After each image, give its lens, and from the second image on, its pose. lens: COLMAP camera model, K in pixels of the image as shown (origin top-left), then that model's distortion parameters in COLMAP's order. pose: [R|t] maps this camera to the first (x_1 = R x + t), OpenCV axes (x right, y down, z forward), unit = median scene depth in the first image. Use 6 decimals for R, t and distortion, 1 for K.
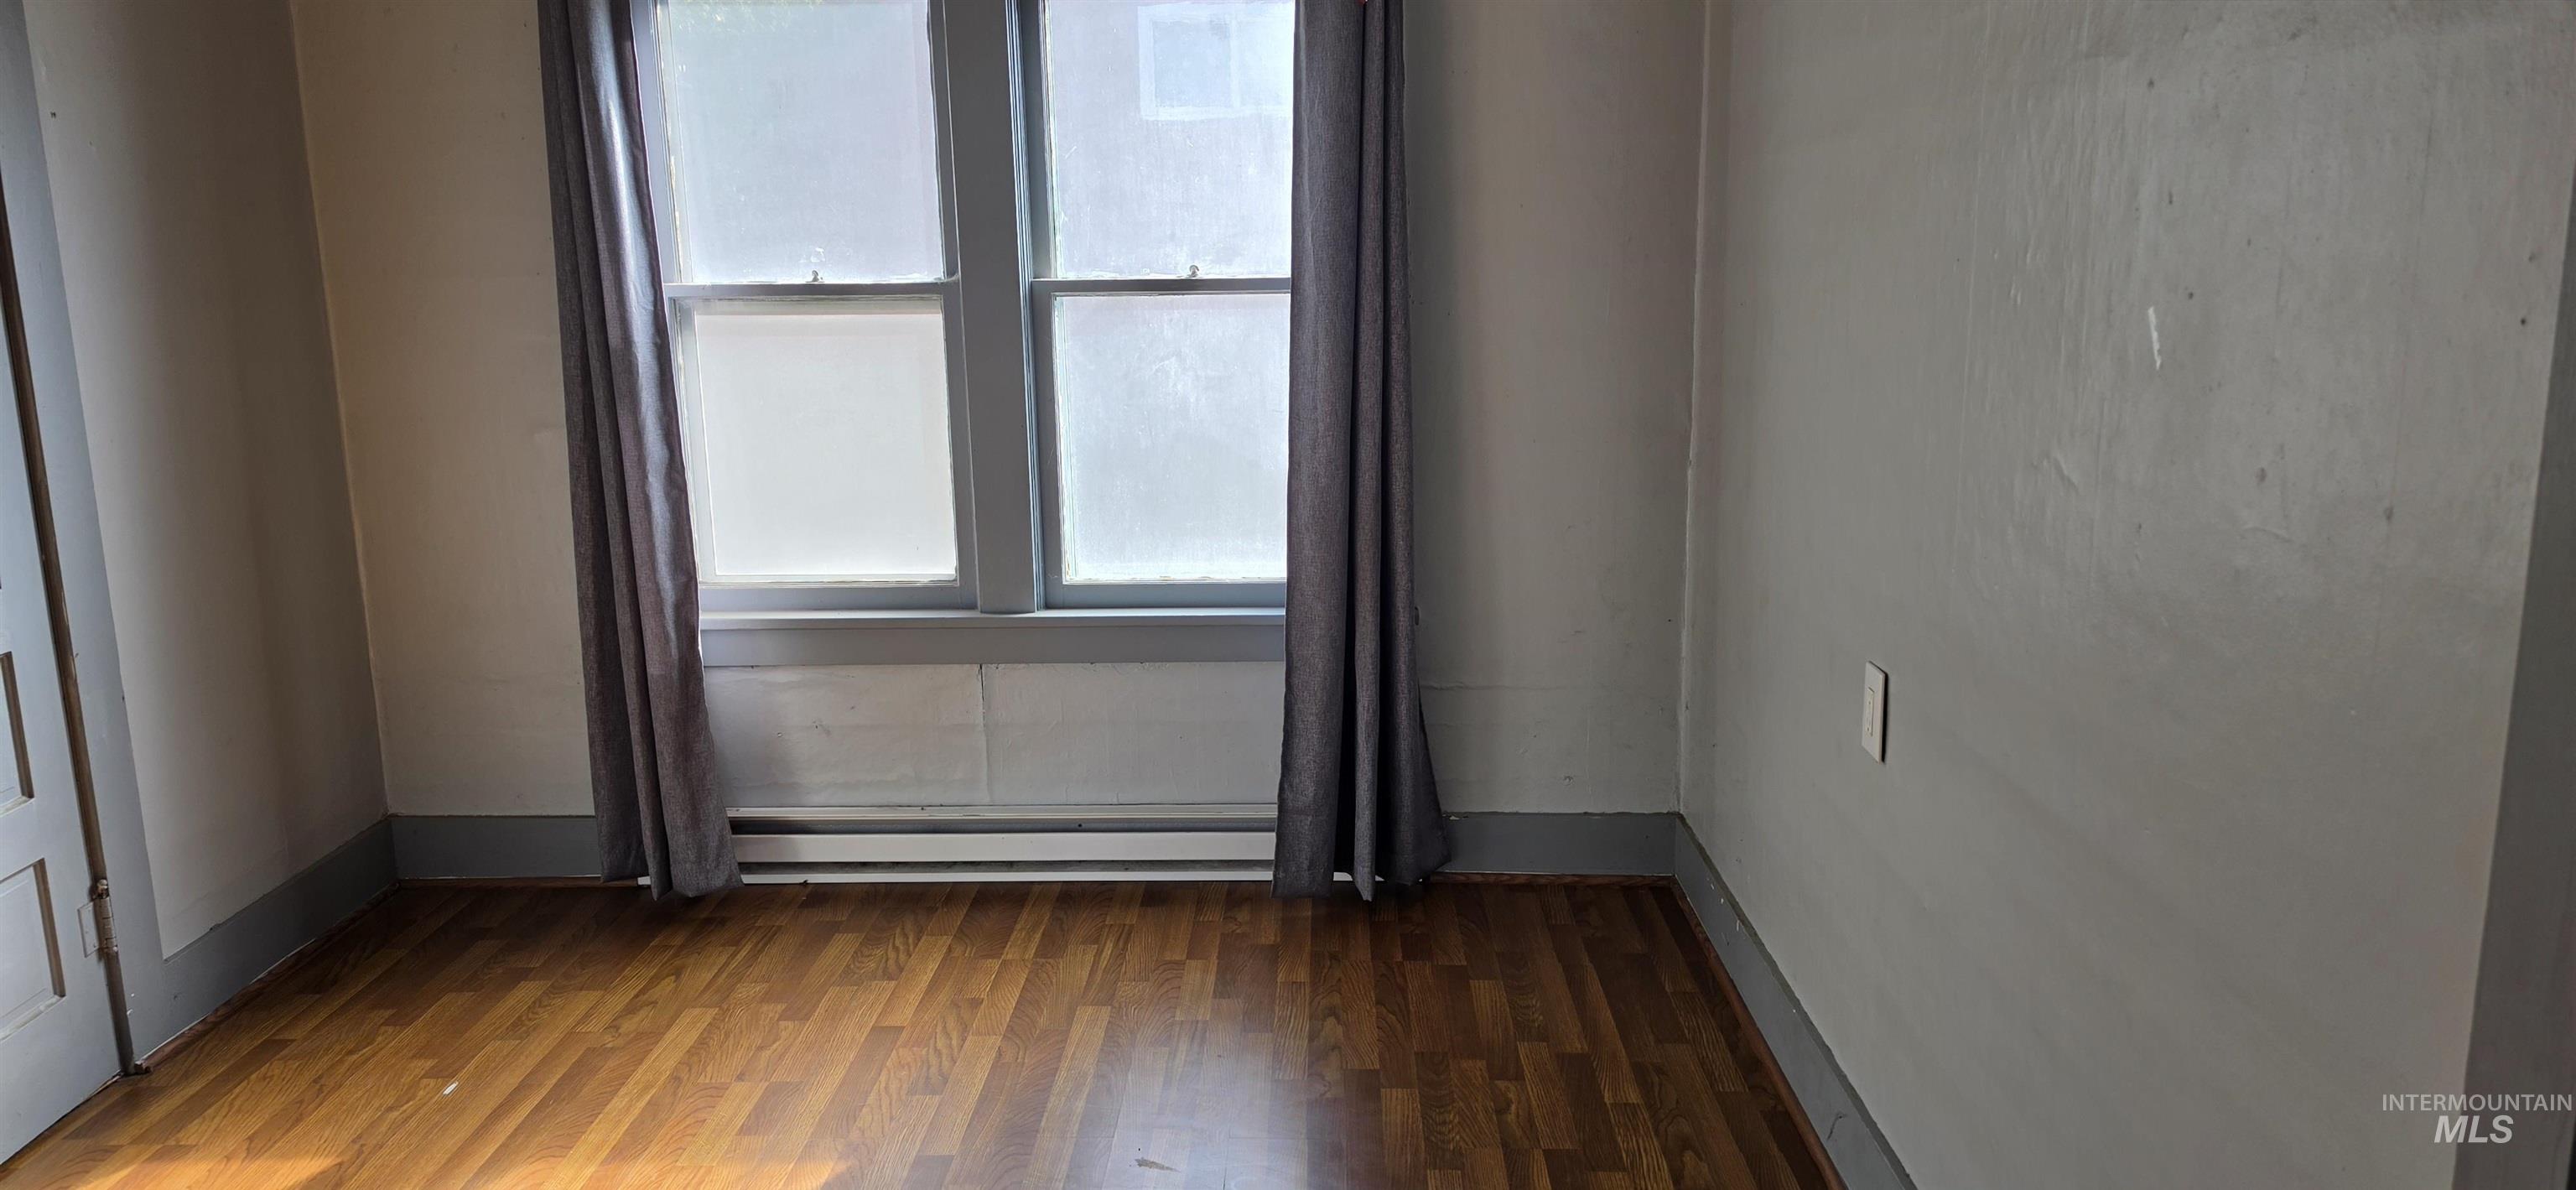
lens RADIAL K [[1763.9, 0, 1288.0], [0, 1763.9, 595.0], [0, 0, 1]] dist [-0.200747, -0.000160]
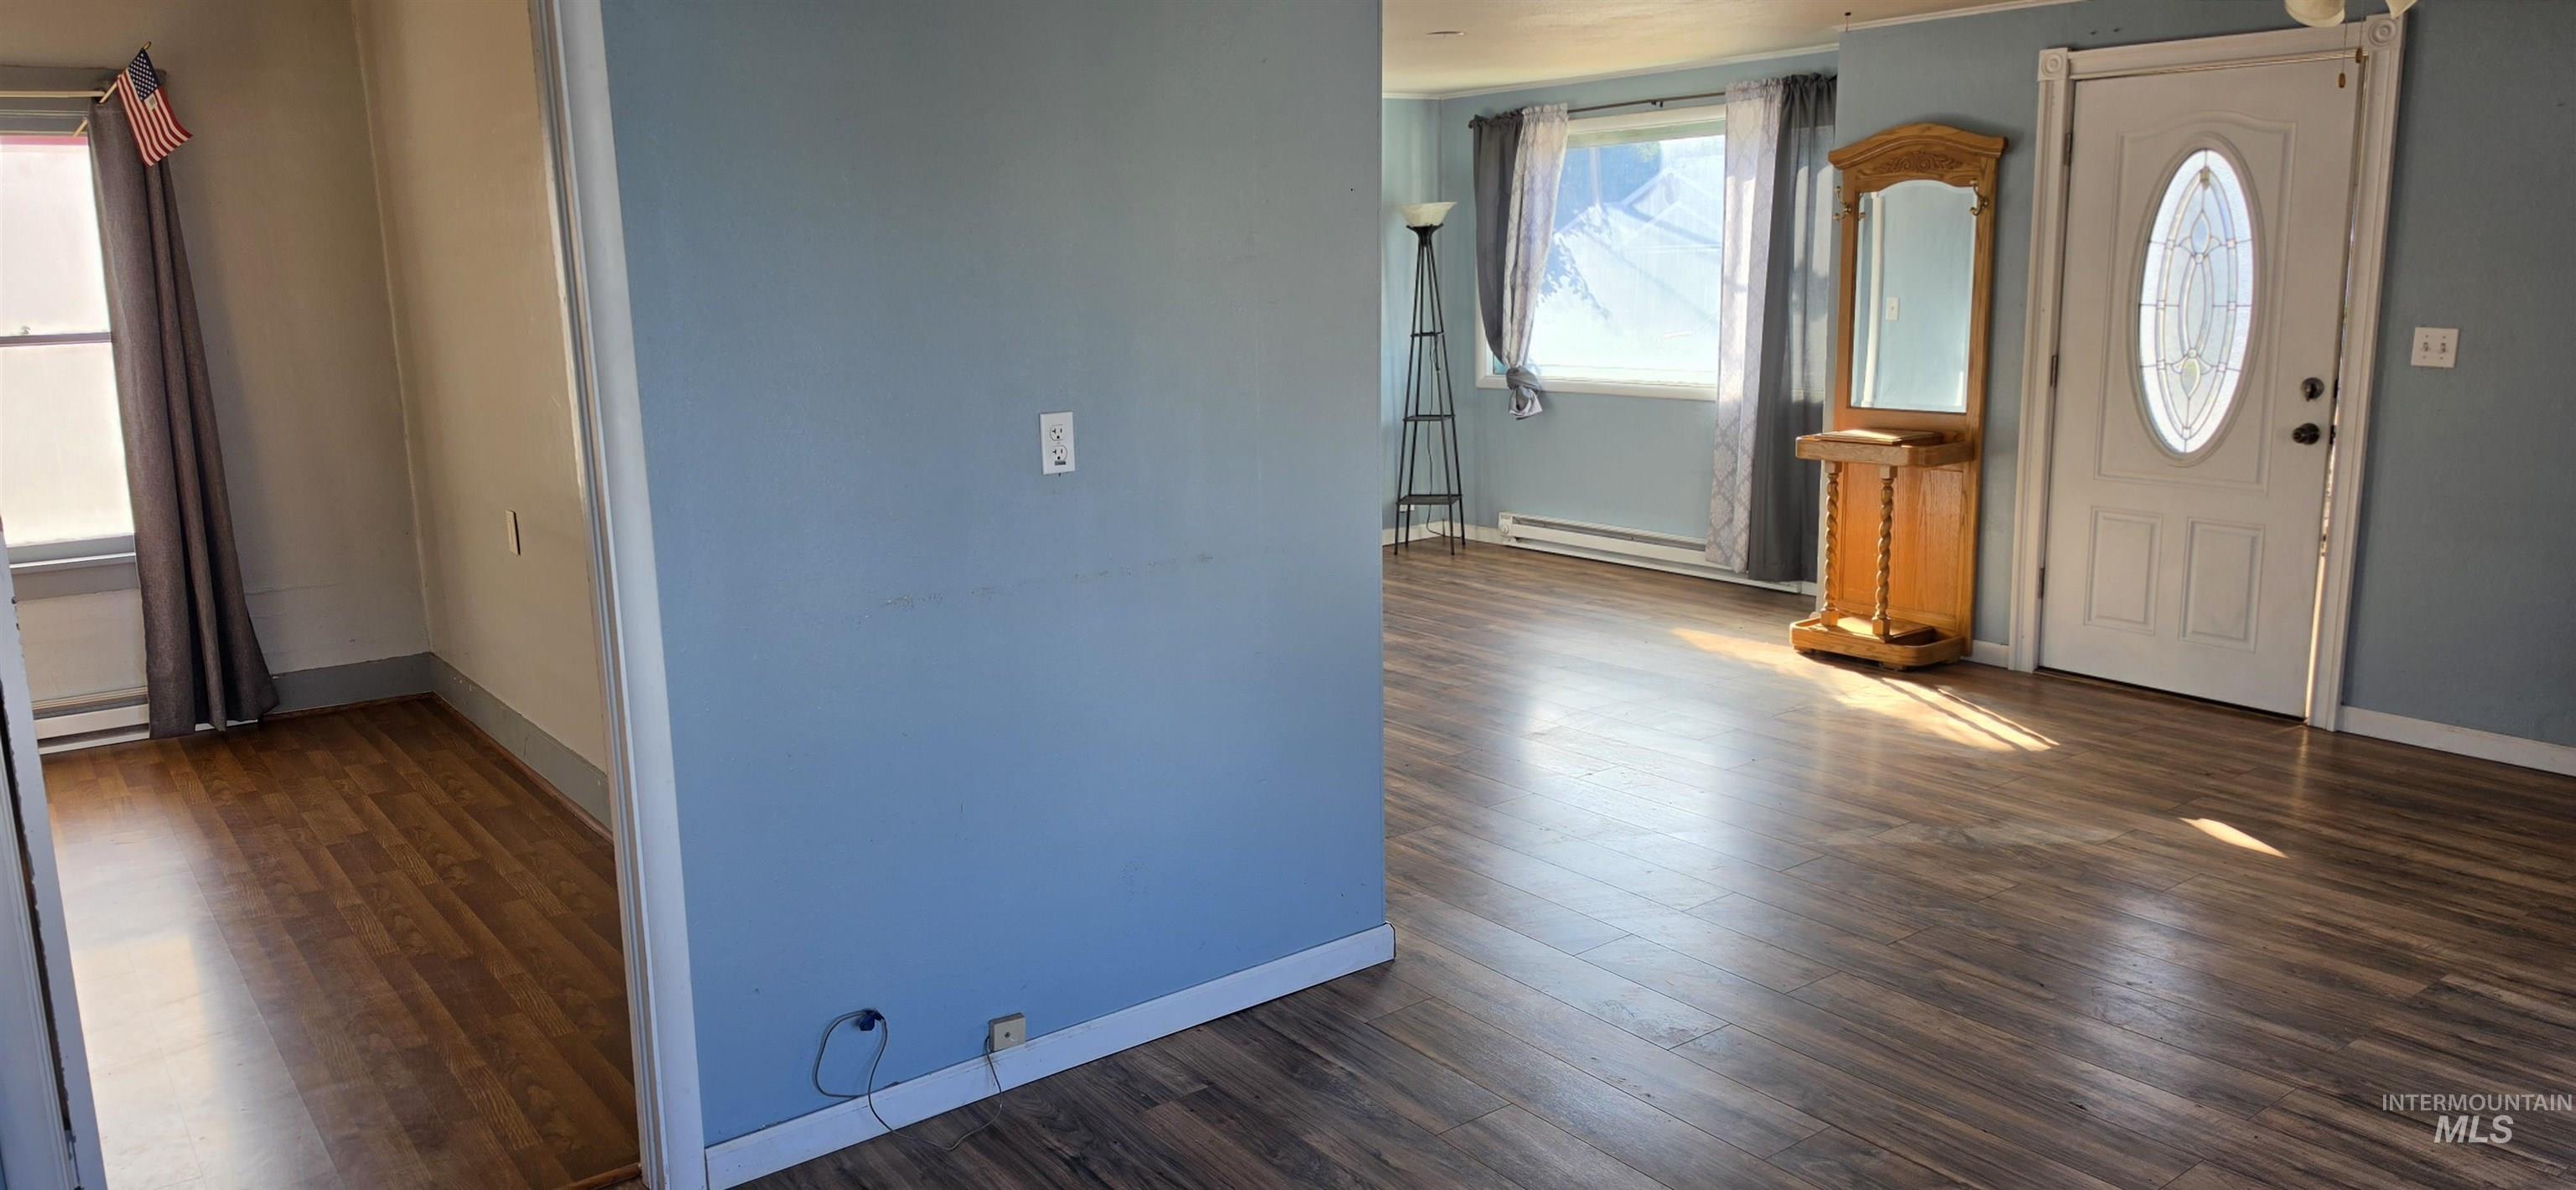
lens RADIAL K [[1716.1, 0, 1288.0], [0, 1716.1, 595.0], [0, 0, 1]] dist [-0.072612, -0.002898]
pose [[0.772149, -0.119879, 0.624031, -0.126724], [0.129622, 0.991109, 0.030008, 0.128731], [-0.622081, 0.057718, 0.780823, -0.703908]]
